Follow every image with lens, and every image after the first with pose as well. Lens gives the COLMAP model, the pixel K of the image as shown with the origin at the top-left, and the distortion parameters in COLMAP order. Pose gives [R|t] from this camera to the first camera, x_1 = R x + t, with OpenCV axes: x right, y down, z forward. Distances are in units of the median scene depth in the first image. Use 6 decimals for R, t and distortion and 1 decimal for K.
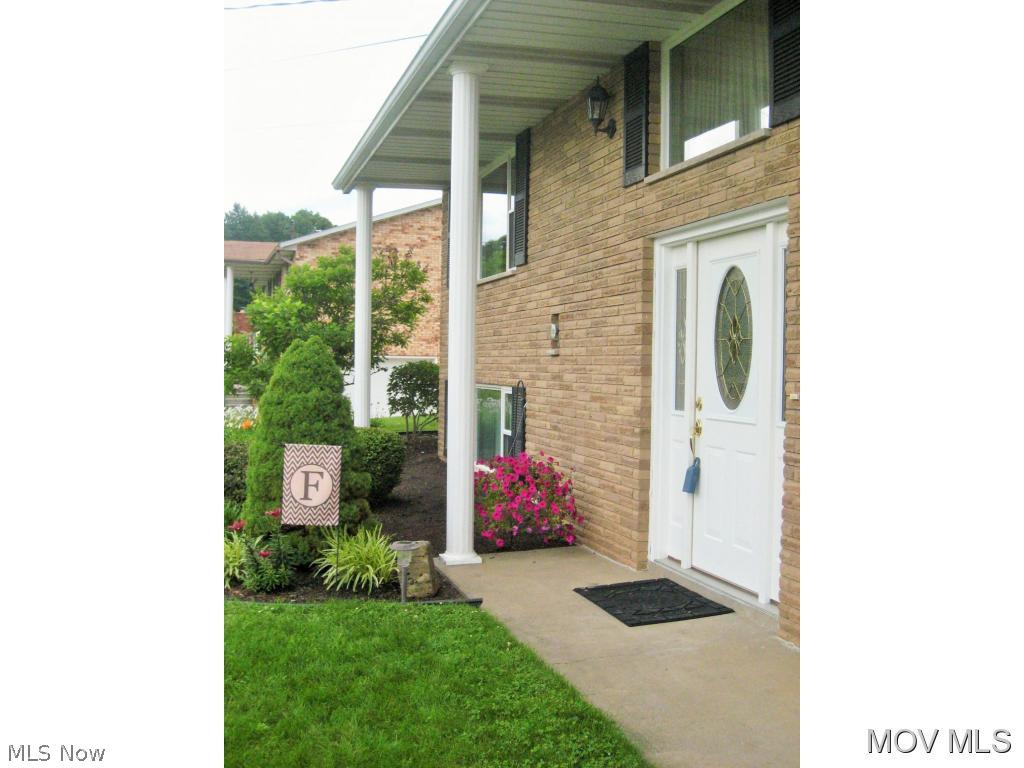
lens RADIAL K [[1033.0, 0, 512.5], [0, 1033.0, 338.8], [0, 0, 1]] dist [-0.015553, -0.004053]
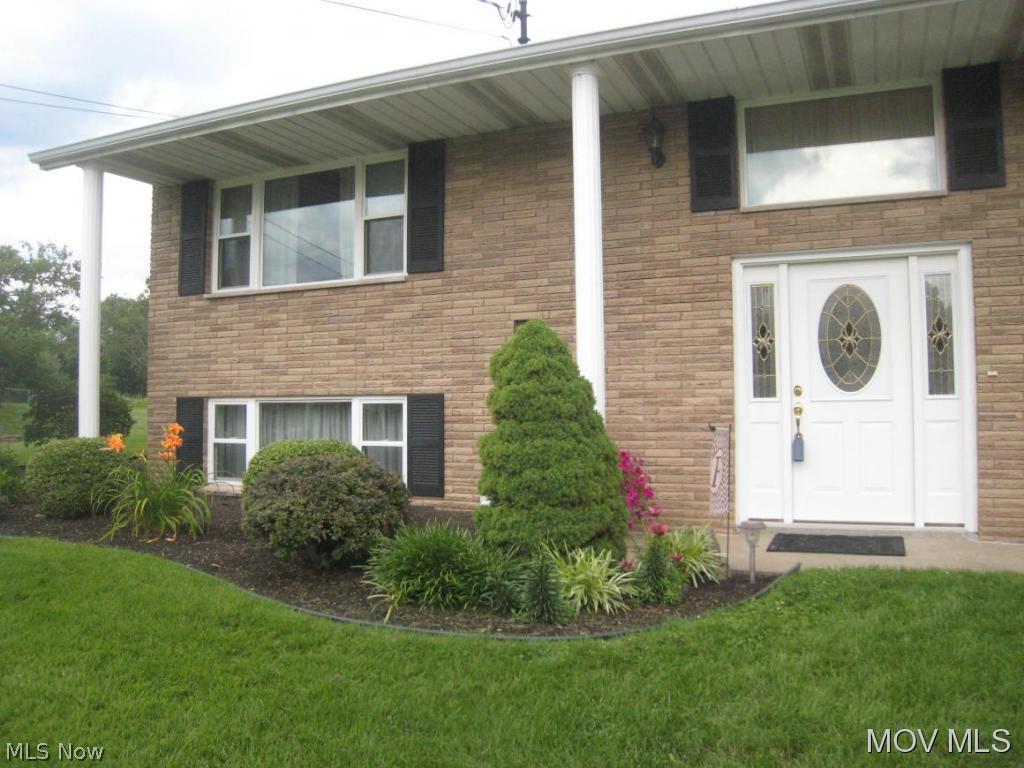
lens RADIAL K [[817.5, 0, 512.0], [0, 817.5, 384.0], [0, 0, 1]] dist [-0.106754, -0.001662]
pose [[0.626809, 0.021965, 0.778863, -0.733364], [-0.008203, 0.999733, -0.021592, 0.070974], [-0.779130, 0.007145, 0.626822, 0.588321]]
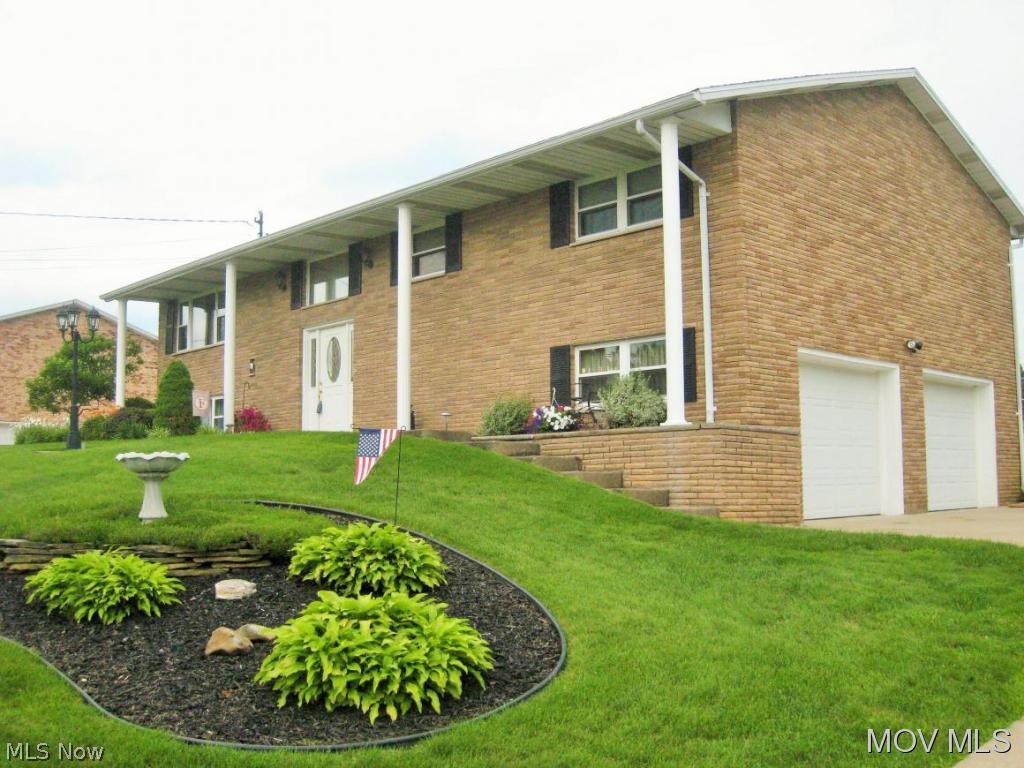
lens RADIAL K [[1088.7, 0, 512.0], [0, 1088.7, 384.0], [0, 0, 1]] dist [-0.014119, -0.004181]
pose [[0.899215, 0.018658, 0.437109, -0.633255], [0.010995, 0.997811, -0.065210, 0.250188], [-0.437369, 0.063443, 0.897041, -1.873538]]
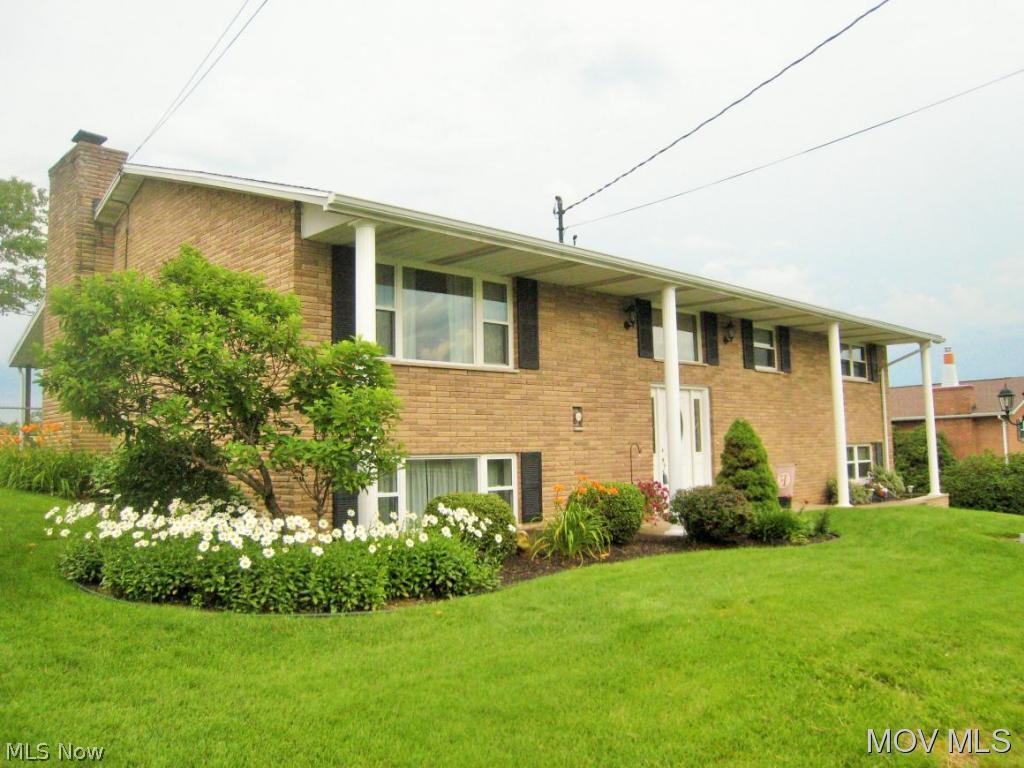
lens RADIAL K [[817.5, 0, 512.0], [0, 817.5, 384.0], [0, 0, 1]] dist [-0.106754, -0.001662]
pose [[-0.461955, 0.071563, 0.884012, -1.337129], [-0.004443, 0.996540, -0.082995, 0.061849], [-0.886892, -0.042268, -0.460038, 2.071135]]
